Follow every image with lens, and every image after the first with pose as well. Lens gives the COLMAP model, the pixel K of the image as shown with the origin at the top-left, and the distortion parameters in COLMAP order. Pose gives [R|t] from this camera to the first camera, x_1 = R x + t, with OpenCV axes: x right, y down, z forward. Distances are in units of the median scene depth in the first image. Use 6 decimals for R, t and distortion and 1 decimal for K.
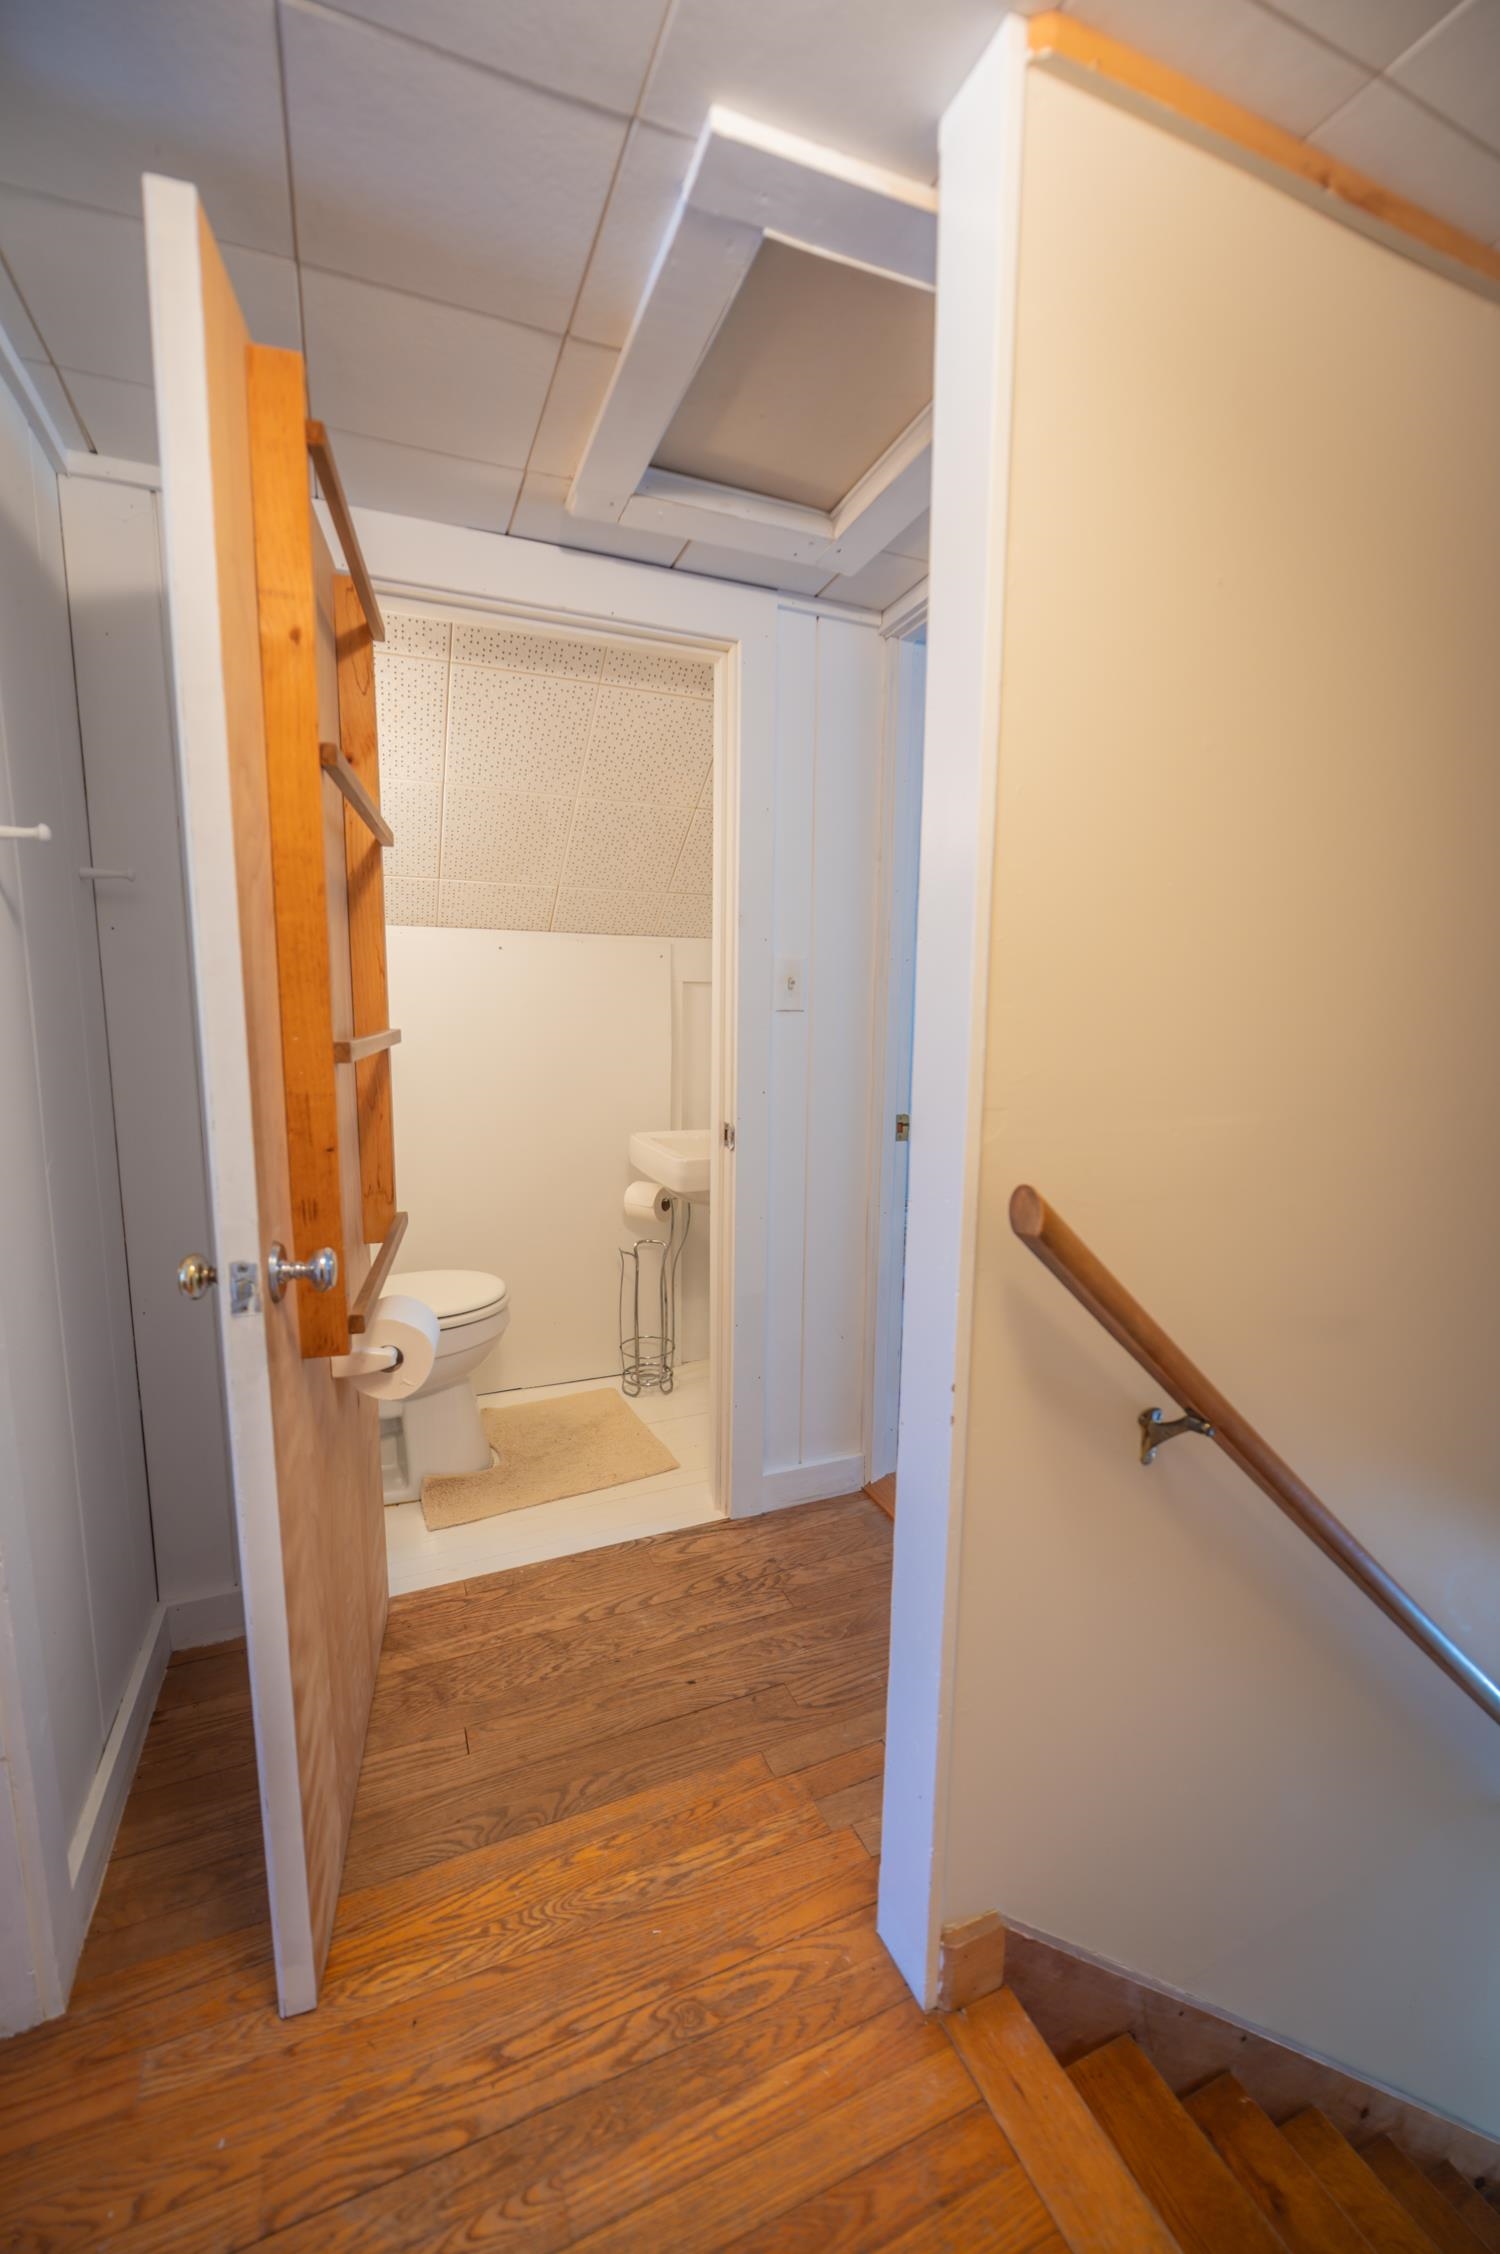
lens RADIAL K [[913.9, 0, 753.8], [0, 913.9, 1124.5], [0, 0, 1]] dist [-0.007340, -0.000993]
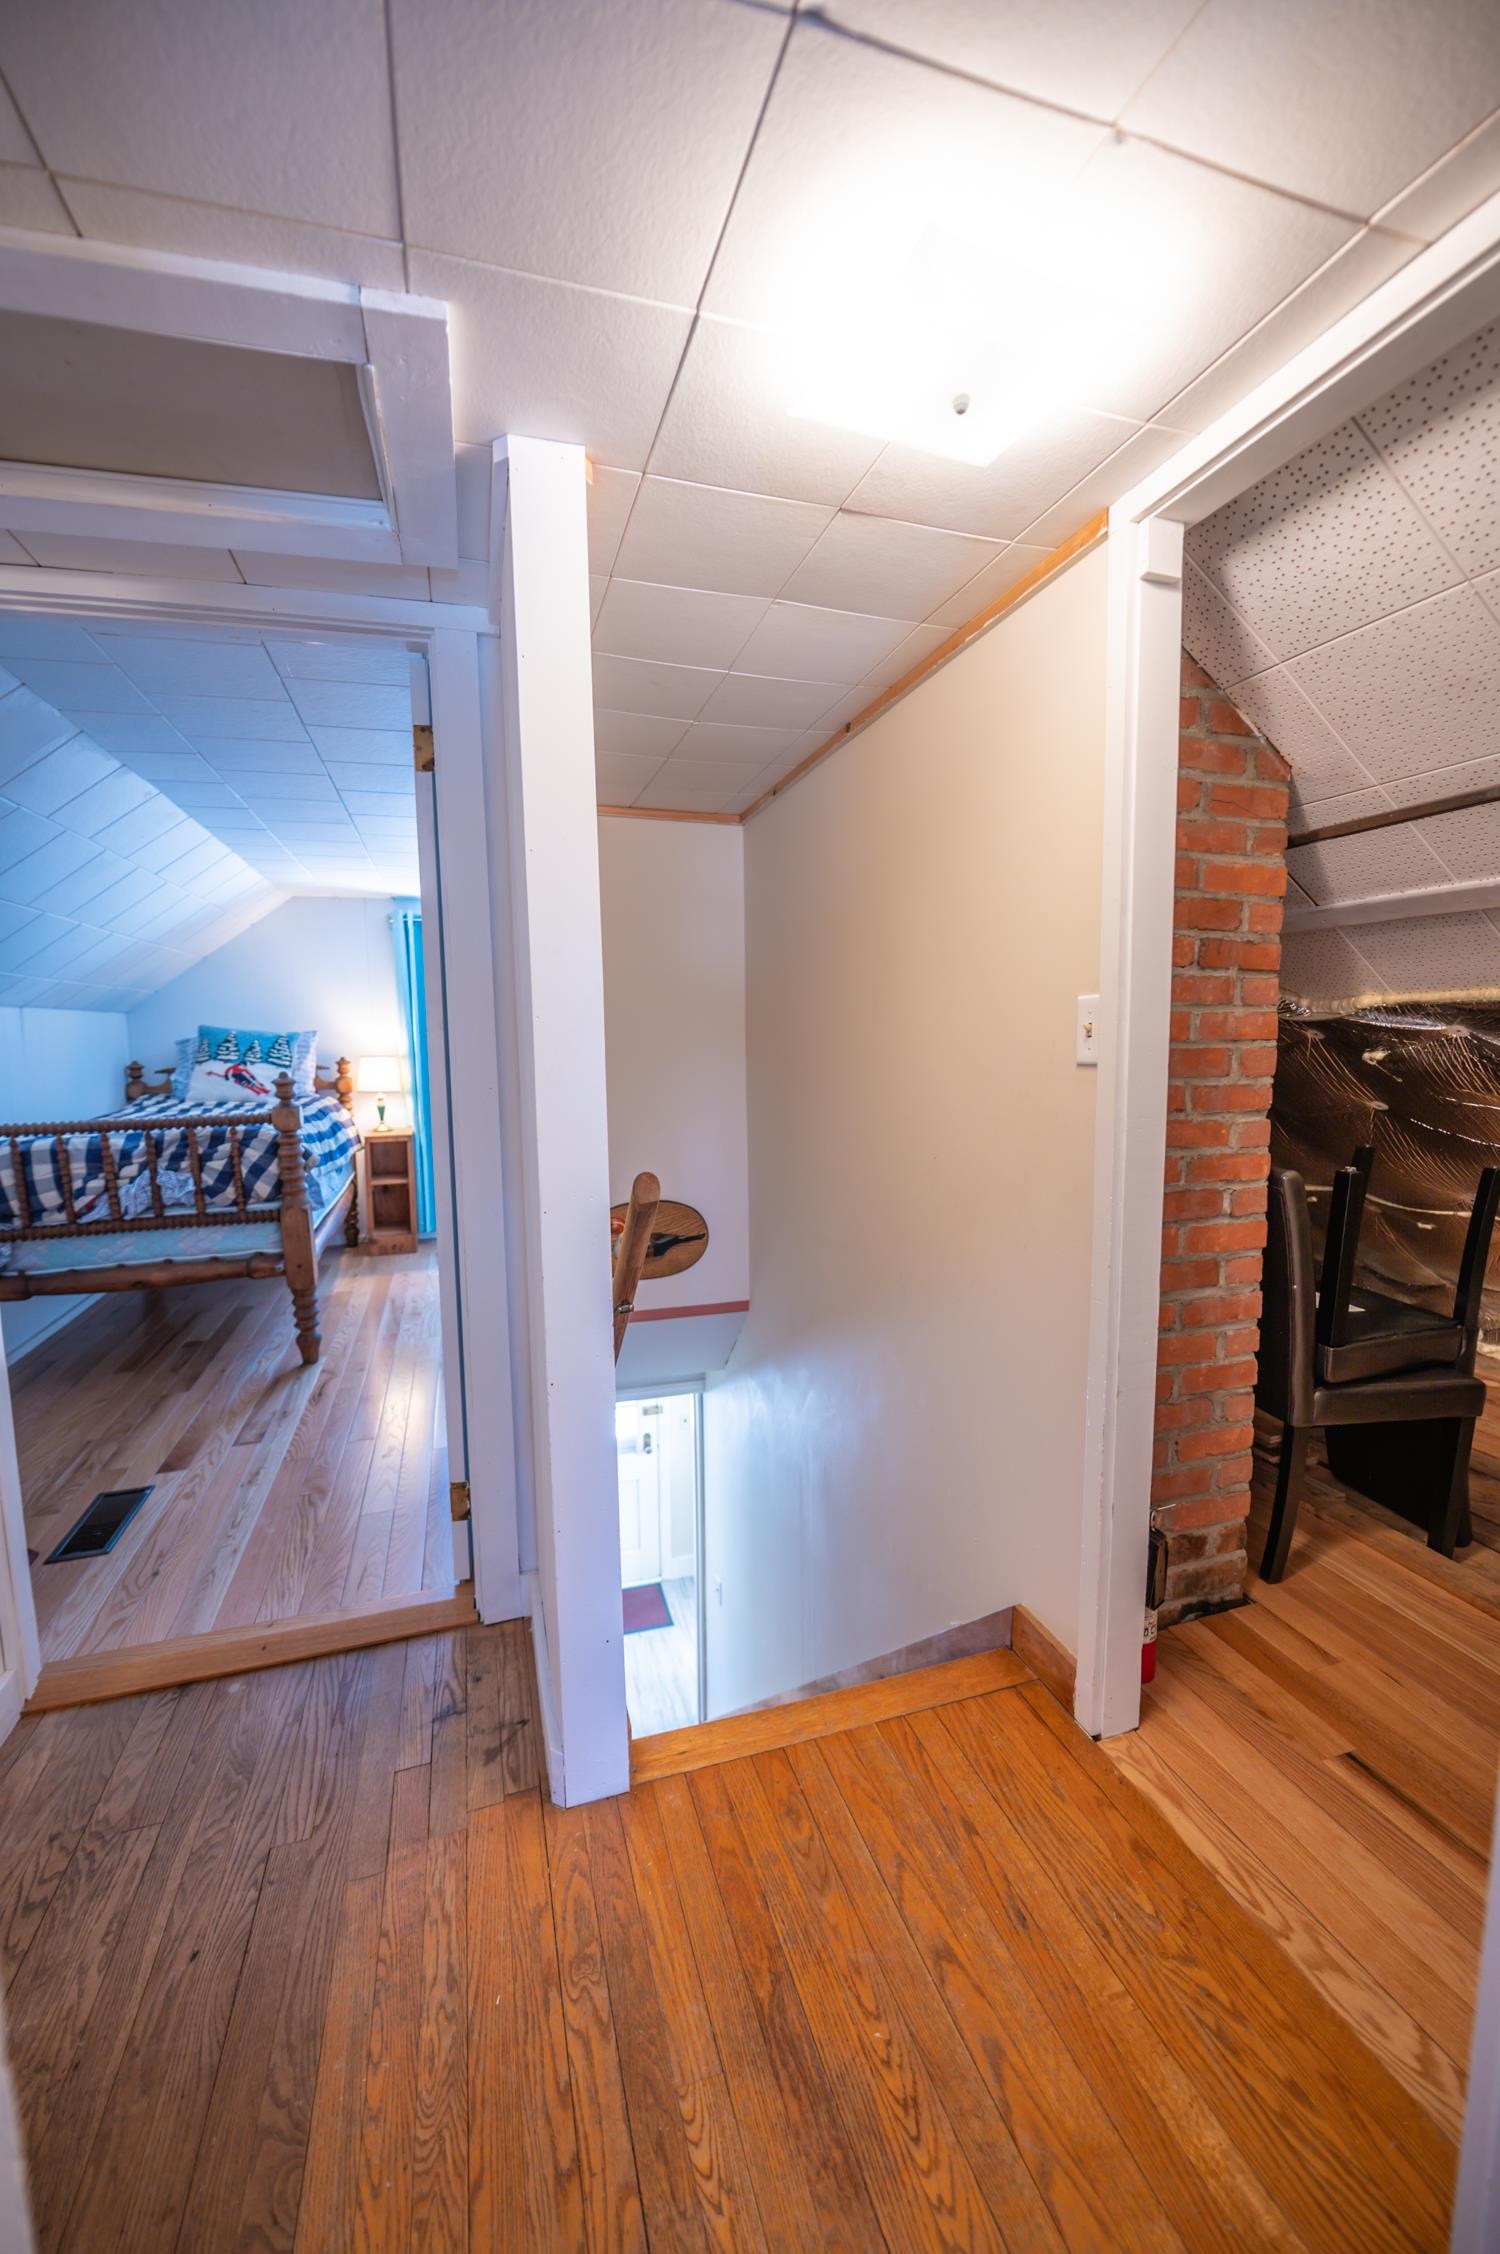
lens RADIAL K [[913.9, 0, 749.9], [0, 913.9, 1127.3], [0, 0, 1]] dist [-0.007340, -0.000993]
pose [[0.085267, -0.109285, 0.990347, -1.008682], [0.159744, 0.982608, 0.094677, -0.098413], [-0.983469, 0.150129, 0.101241, 0.515350]]
